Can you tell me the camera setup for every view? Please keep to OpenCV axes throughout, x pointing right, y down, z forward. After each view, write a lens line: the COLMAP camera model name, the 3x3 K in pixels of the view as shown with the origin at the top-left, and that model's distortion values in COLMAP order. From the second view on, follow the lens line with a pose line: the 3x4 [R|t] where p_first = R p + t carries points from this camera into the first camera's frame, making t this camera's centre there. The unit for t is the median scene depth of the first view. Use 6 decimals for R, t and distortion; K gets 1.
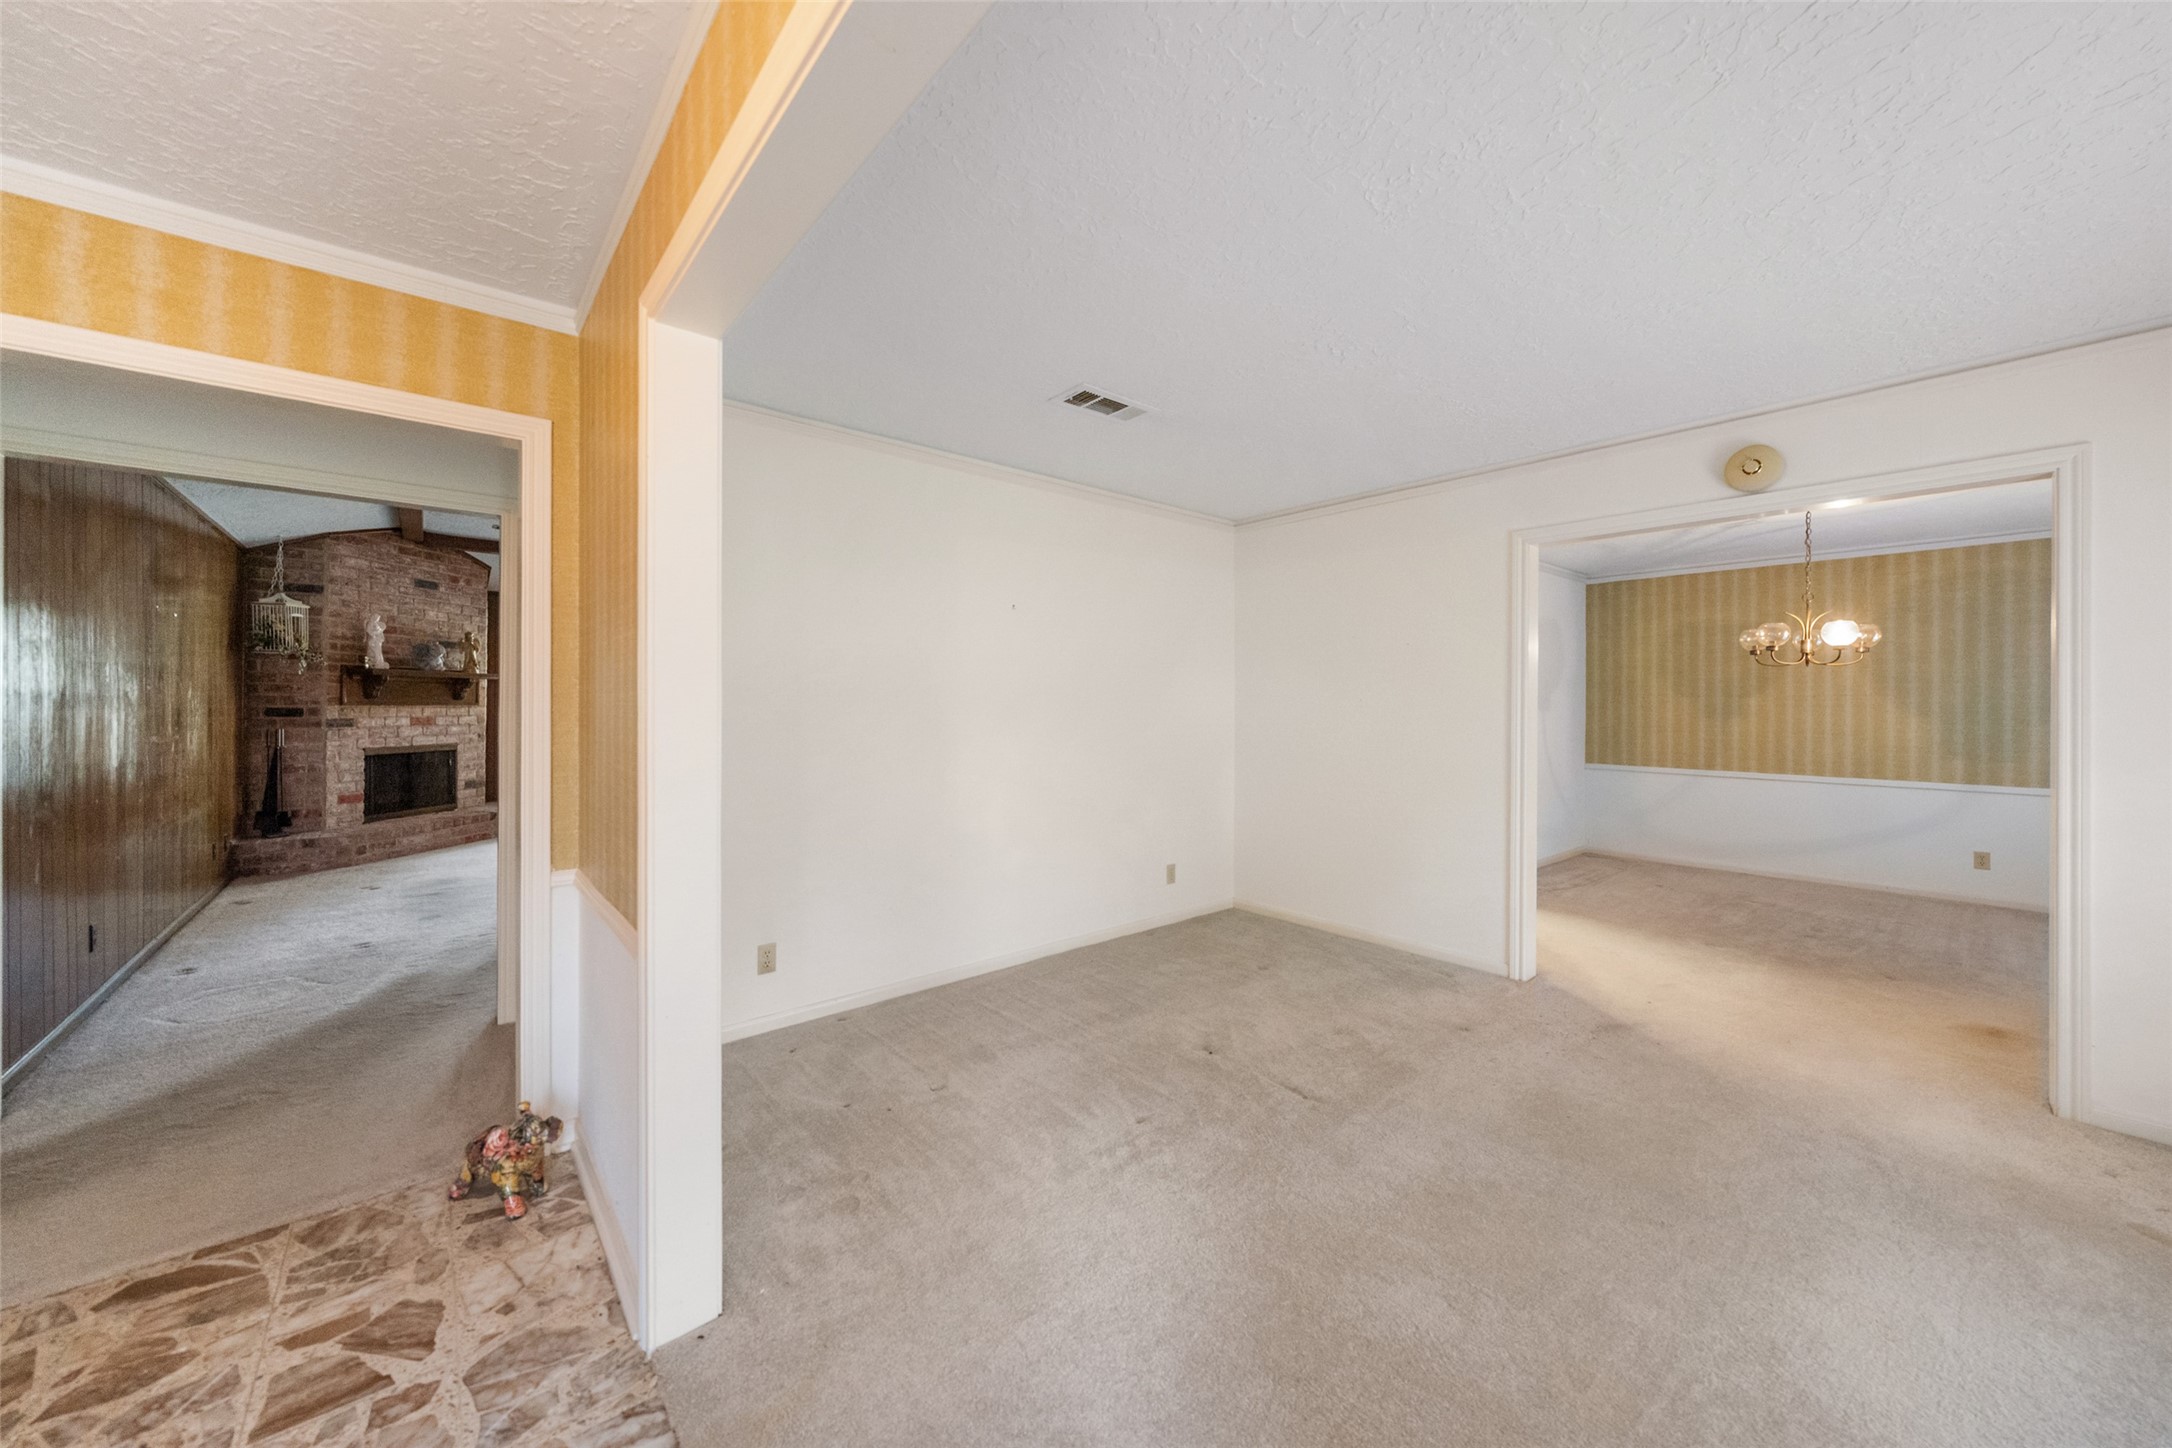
lens RADIAL K [[772.4, 0, 1084.9], [0, 772.4, 701.4], [0, 0, 1]] dist [-0.002182, 0.000054]
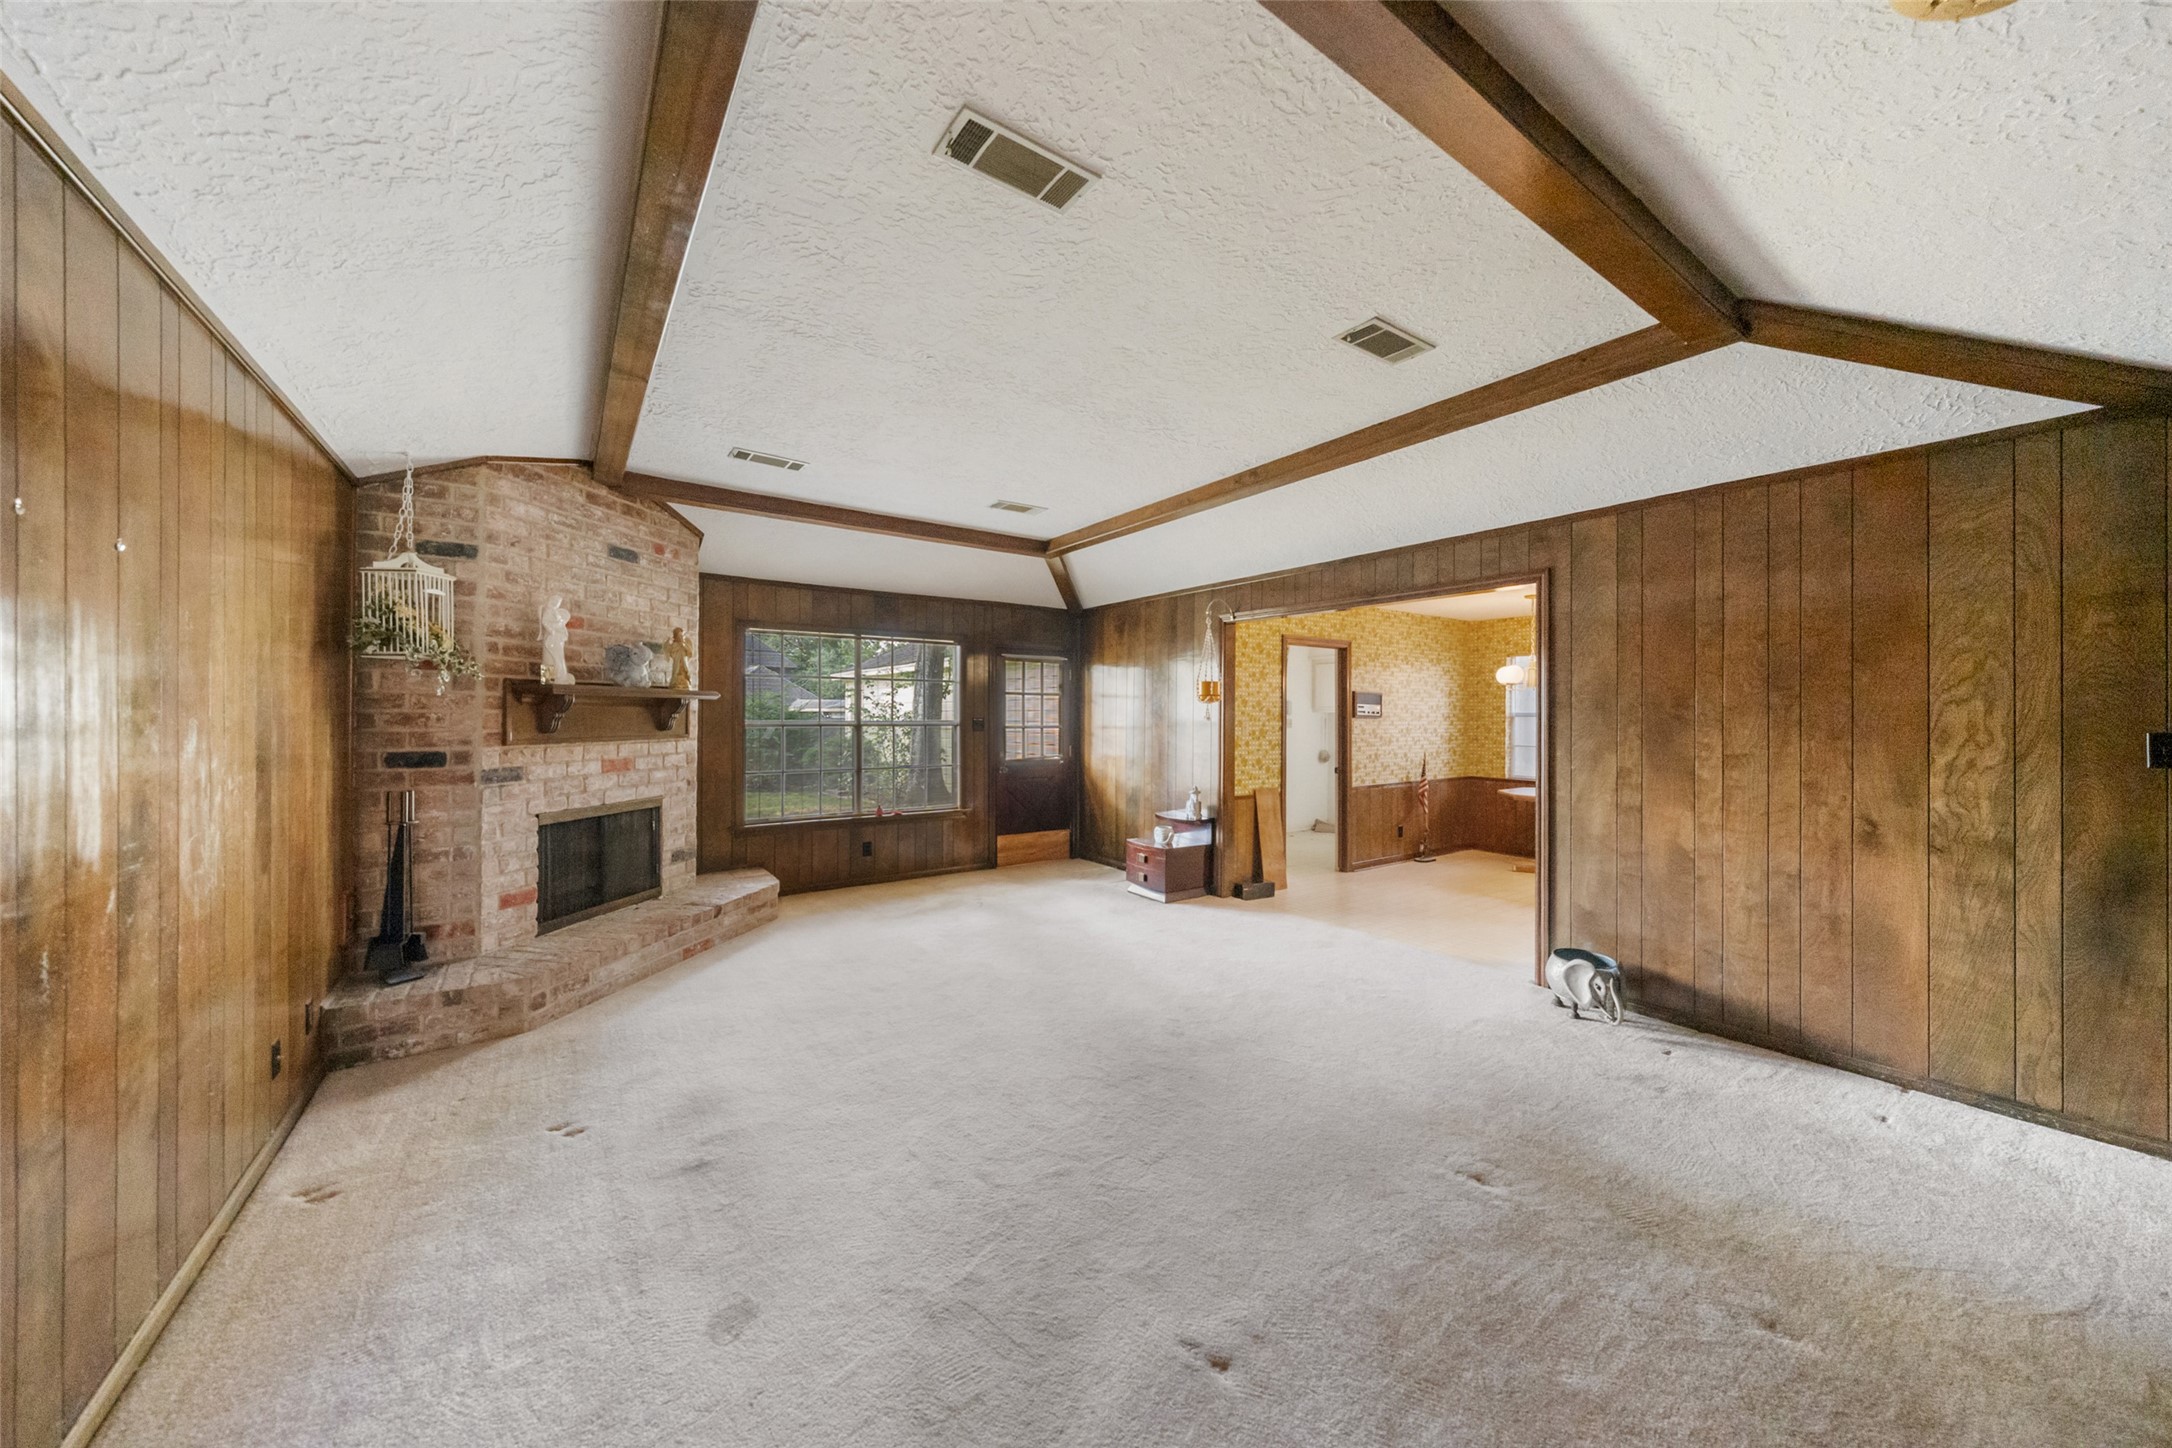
lens RADIAL K [[746.3, 0, 1082.5], [0, 746.3, 711.1], [0, 0, 1]] dist [-0.002153, 0.000071]
pose [[0.995472, -0.000996, -0.095053, -0.460522], [0.000914, 0.999999, -0.000914, -0.021083], [0.095054, 0.000823, 0.995472, 0.464201]]
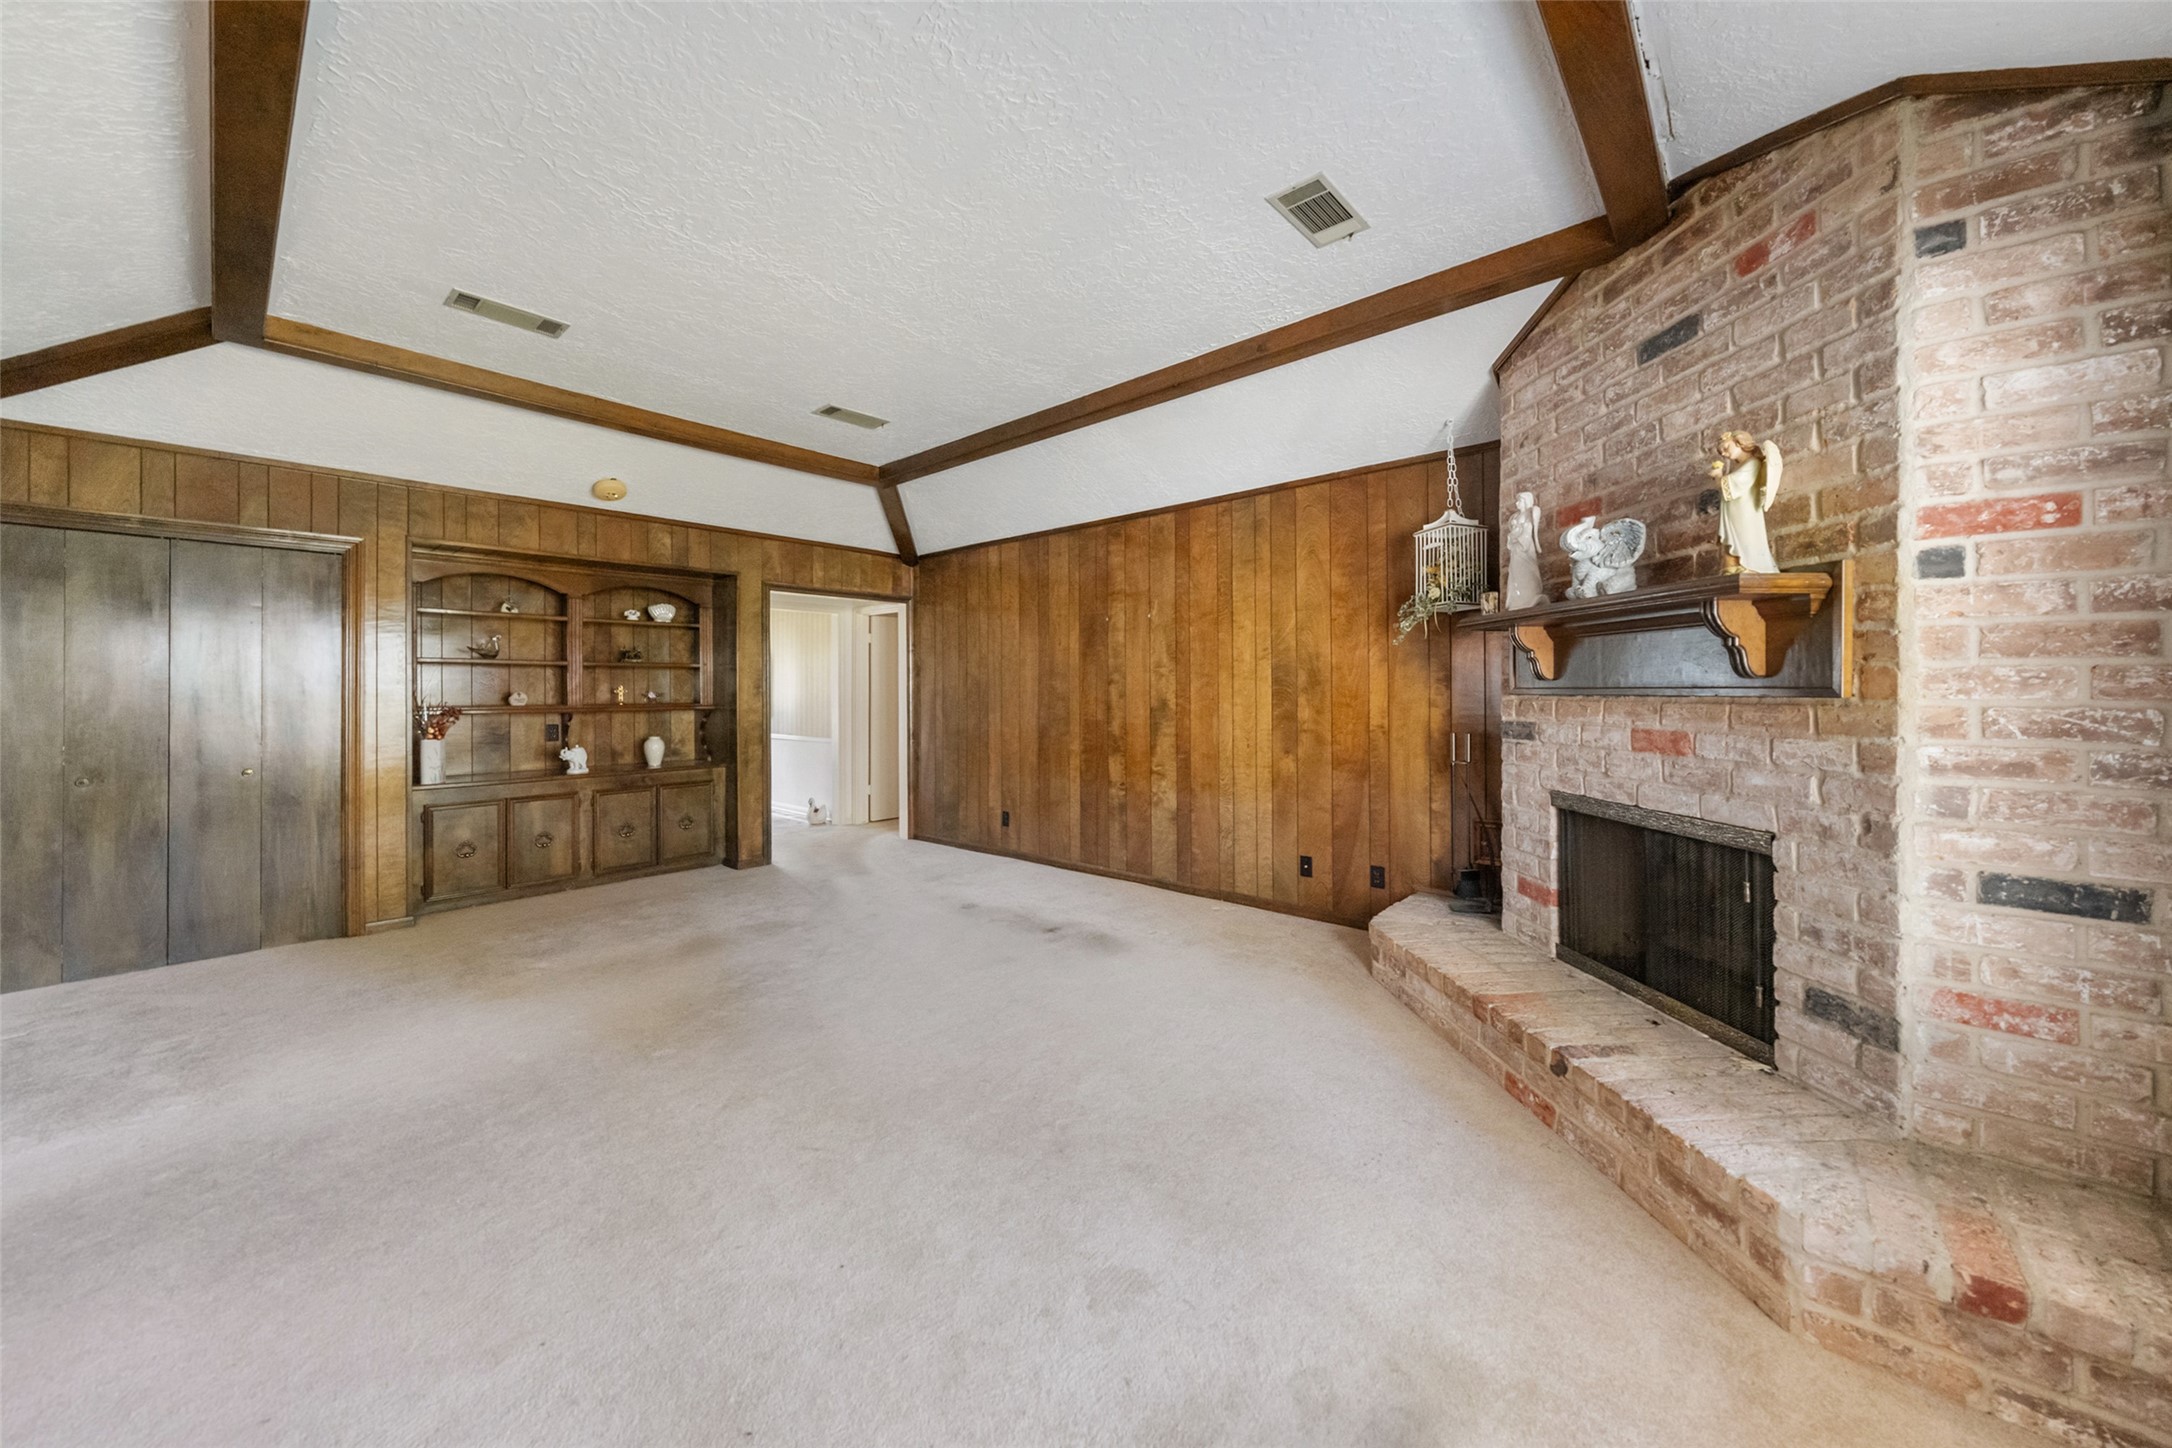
lens RADIAL K [[772.4, 0, 1079.1], [0, 772.4, 693.0], [0, 0, 1]] dist [-0.002182, 0.000054]
pose [[-0.990776, 0.001685, -0.135503, -0.618198], [0.001970, 0.999996, -0.001964, 0.004299], [0.135499, -0.002213, -0.990775, 1.456553]]
